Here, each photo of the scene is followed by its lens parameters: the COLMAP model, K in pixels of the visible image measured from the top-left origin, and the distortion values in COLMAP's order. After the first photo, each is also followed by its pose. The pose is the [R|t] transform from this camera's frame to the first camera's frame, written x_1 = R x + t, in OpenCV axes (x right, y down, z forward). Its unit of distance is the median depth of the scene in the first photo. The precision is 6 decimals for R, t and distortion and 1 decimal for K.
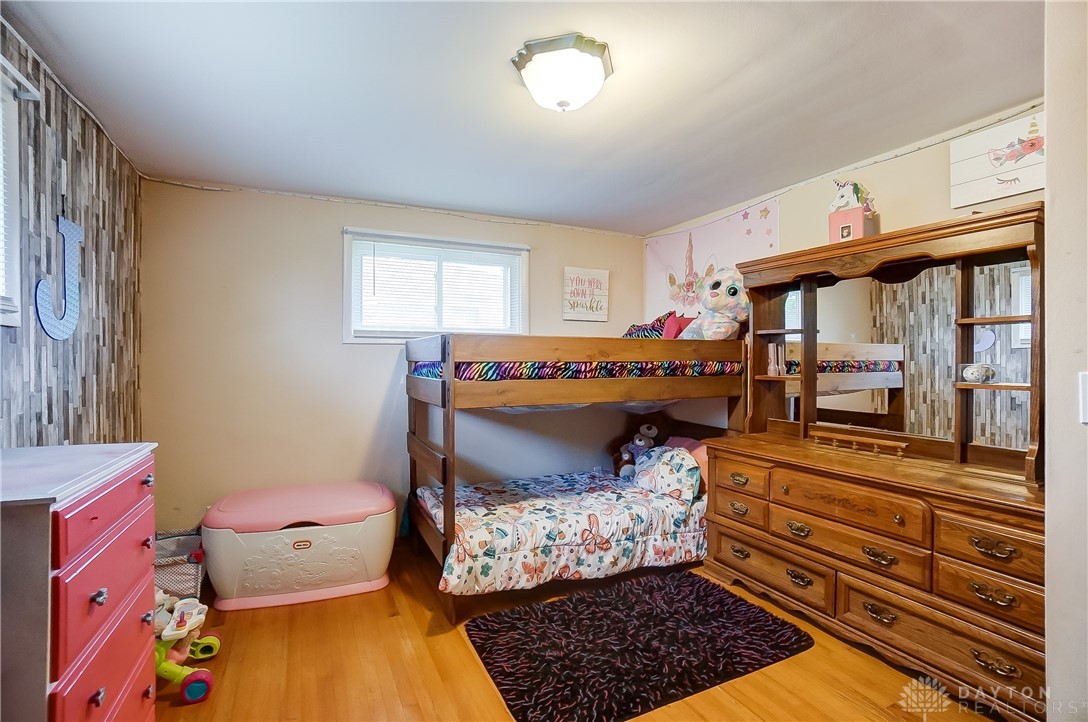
lens RADIAL K [[486.7, 0, 536.2], [0, 486.7, 358.7], [0, 0, 1]] dist [-0.058212, 0.024292]
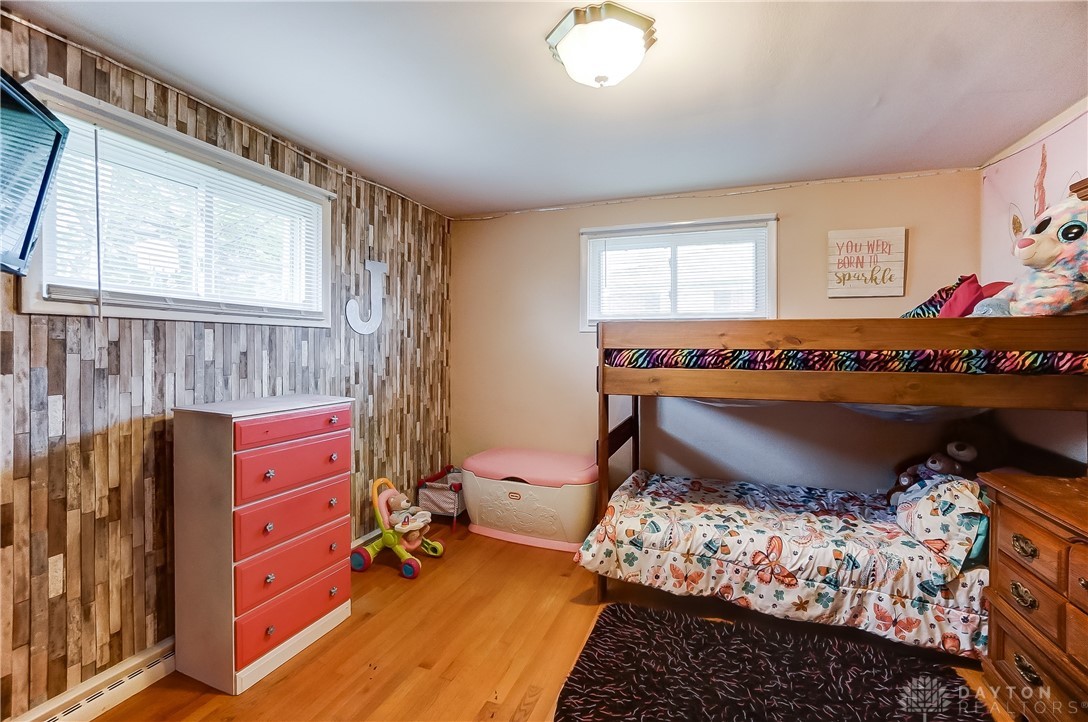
lens RADIAL K [[486.6, 0, 543.0], [0, 486.6, 345.5], [0, 0, 1]] dist [-0.052310, 0.023039]
pose [[0.704476, 0.001343, -0.709727, 0.417998], [-0.001149, 0.999999, 0.000751, -0.000939], [0.709727, 0.000286, 0.704476, 0.155298]]
